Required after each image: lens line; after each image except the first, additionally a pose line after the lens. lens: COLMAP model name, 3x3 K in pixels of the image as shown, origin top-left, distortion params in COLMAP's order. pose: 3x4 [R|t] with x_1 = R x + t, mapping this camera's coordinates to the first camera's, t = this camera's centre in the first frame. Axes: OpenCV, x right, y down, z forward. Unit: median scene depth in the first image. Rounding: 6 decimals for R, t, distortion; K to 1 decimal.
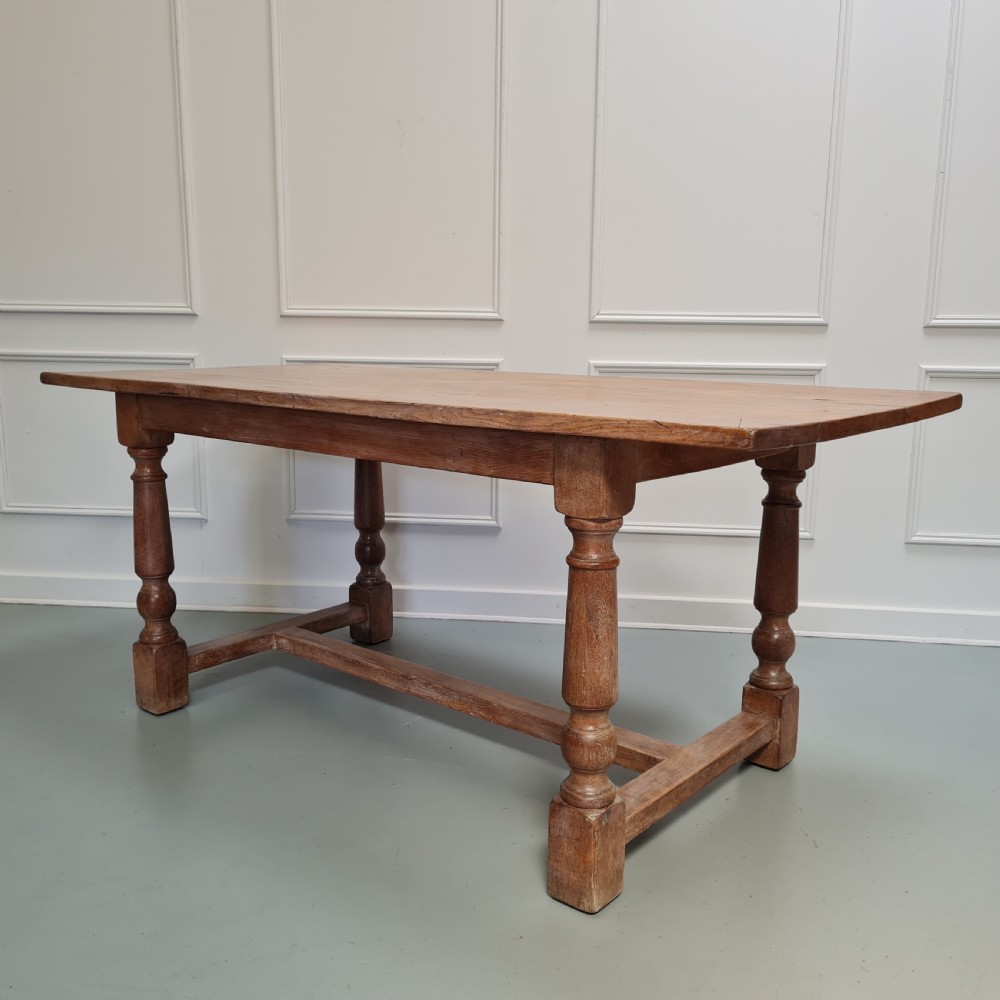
lens RADIAL K [[997.4, 0, 510.1], [0, 997.4, 497.6], [0, 0, 1]] dist [0.038949, -0.005446]
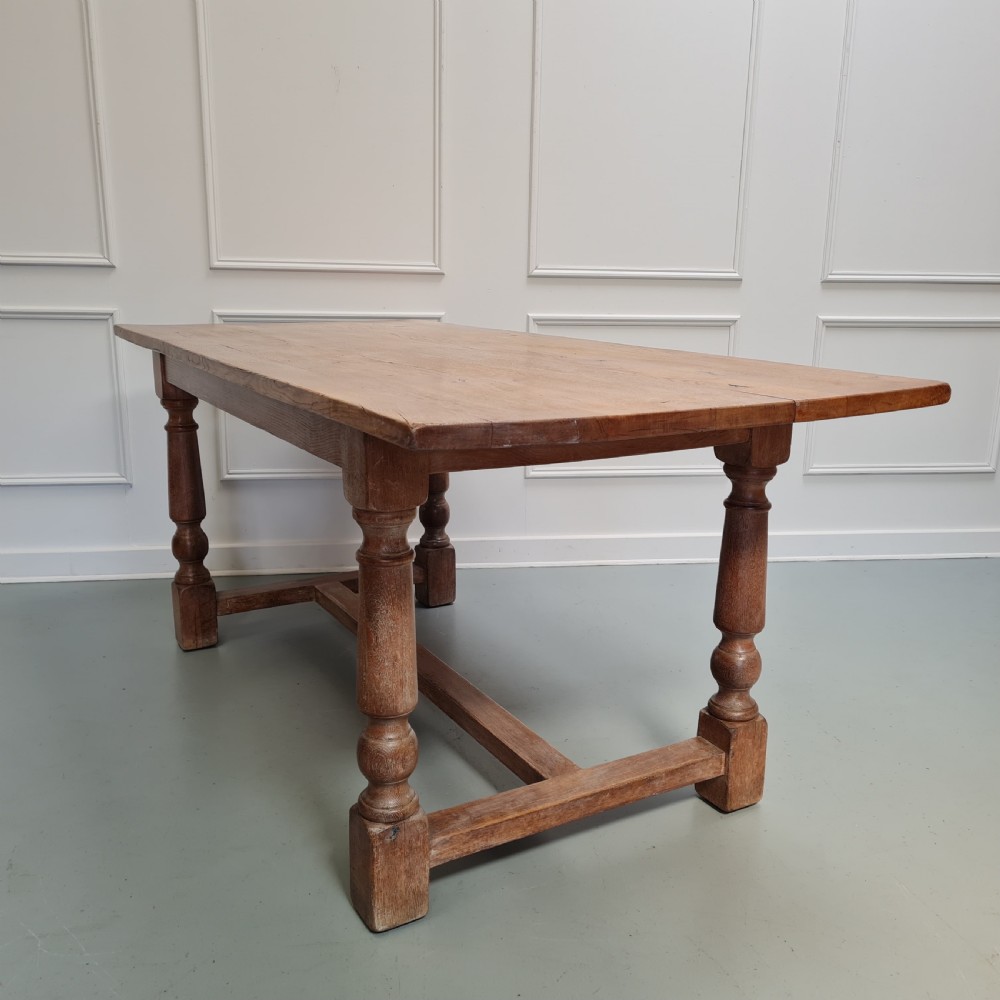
lens RADIAL K [[999.2, 0, 506.4], [0, 999.2, 491.7], [0, 0, 1]] dist [0.047227, -0.036269]
pose [[0.935546, 0.078135, -0.344453, 0.375009], [-0.061547, 0.996368, 0.058852, -0.042016], [0.347800, -0.033858, 0.936957, 0.141231]]
